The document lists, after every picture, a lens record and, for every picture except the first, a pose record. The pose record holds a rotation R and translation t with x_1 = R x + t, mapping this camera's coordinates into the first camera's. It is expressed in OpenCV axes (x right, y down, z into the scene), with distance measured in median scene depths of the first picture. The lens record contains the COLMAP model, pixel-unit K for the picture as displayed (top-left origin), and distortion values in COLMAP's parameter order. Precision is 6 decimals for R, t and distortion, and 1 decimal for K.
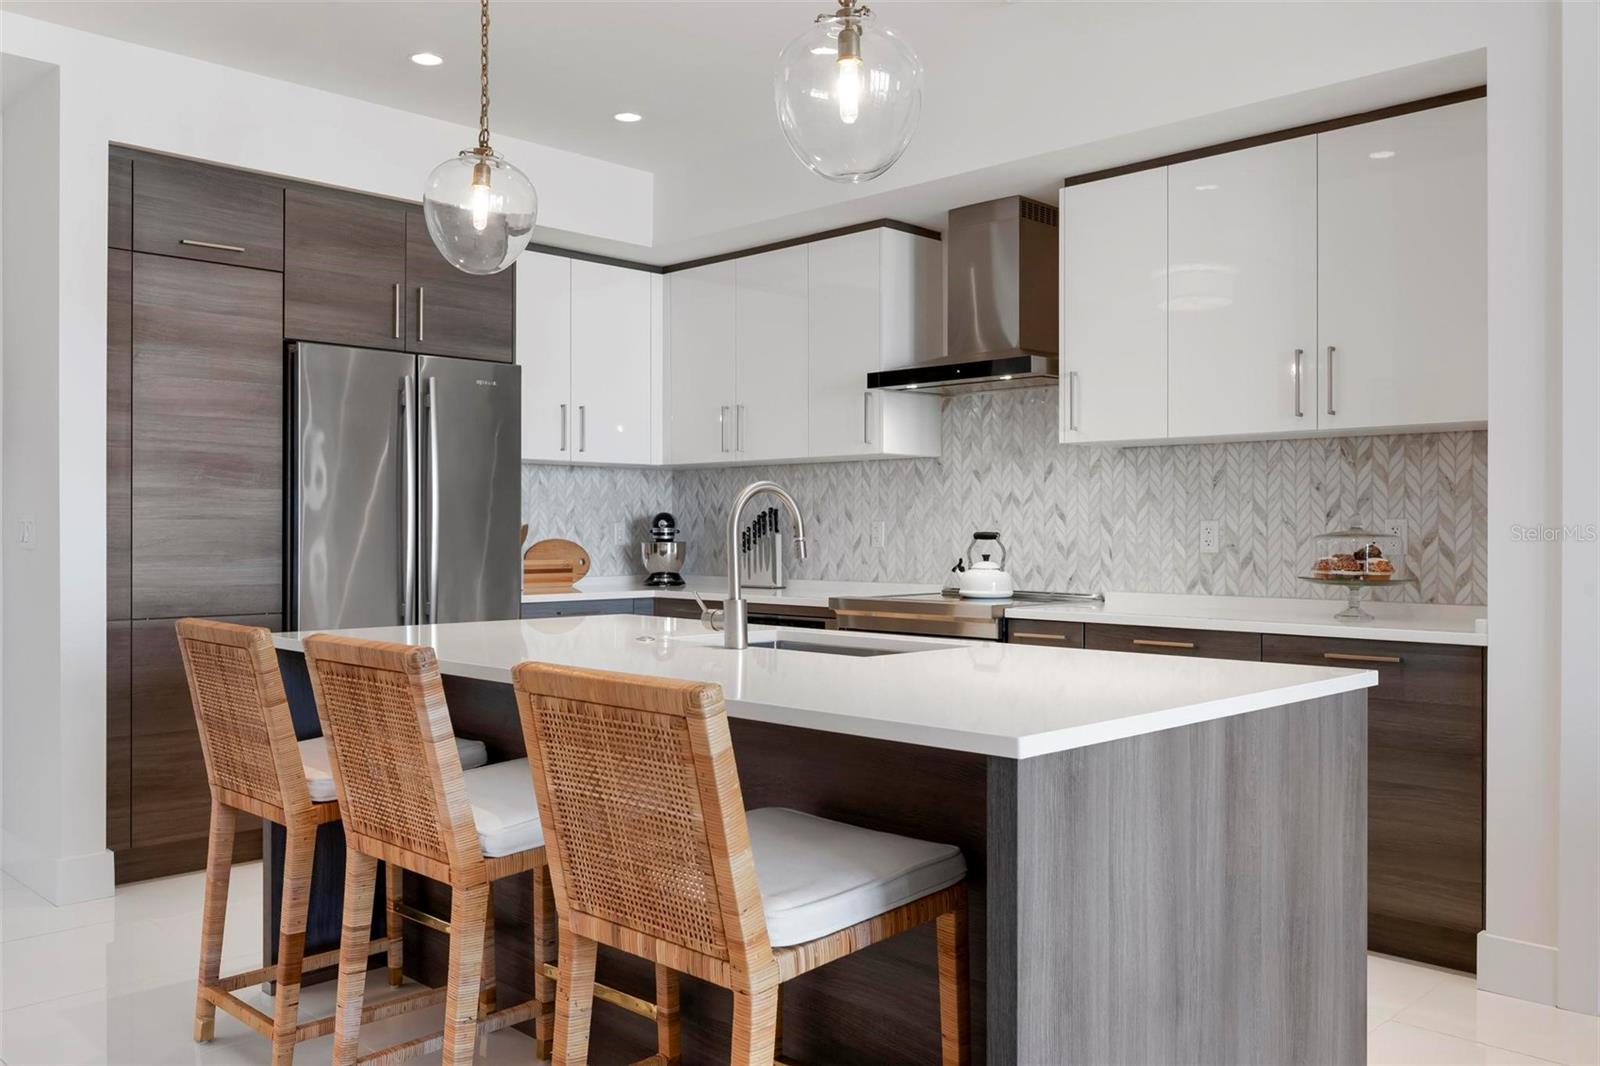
lens RADIAL K [[1341.1, 0, 793.8], [0, 1341.1, 538.6], [0, 0, 1]] dist [-0.043104, 0.003240]
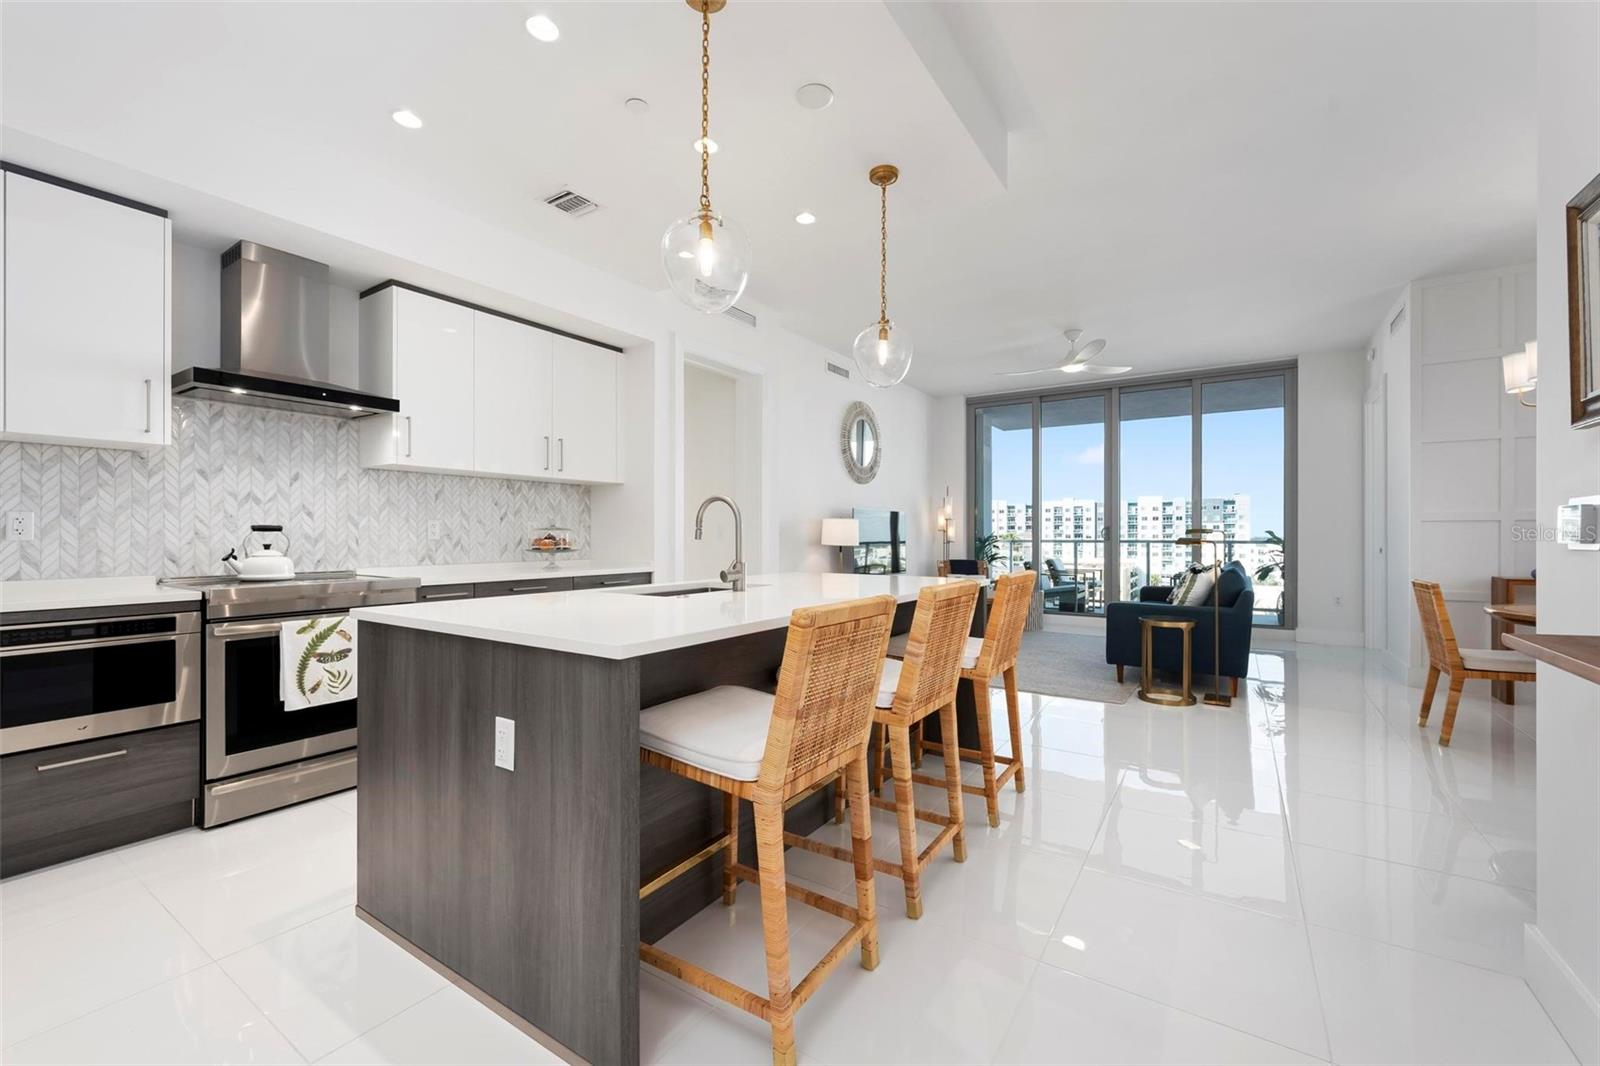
lens RADIAL K [[666.6, 0, 796.0], [0, 666.6, 532.4], [0, 0, 1]] dist [0.004852, 0.000398]
pose [[-0.215219, -0.005628, 0.976550, -0.540561], [-0.003957, 0.999980, 0.004891, -0.003576], [-0.976558, -0.002811, -0.215237, 0.669614]]
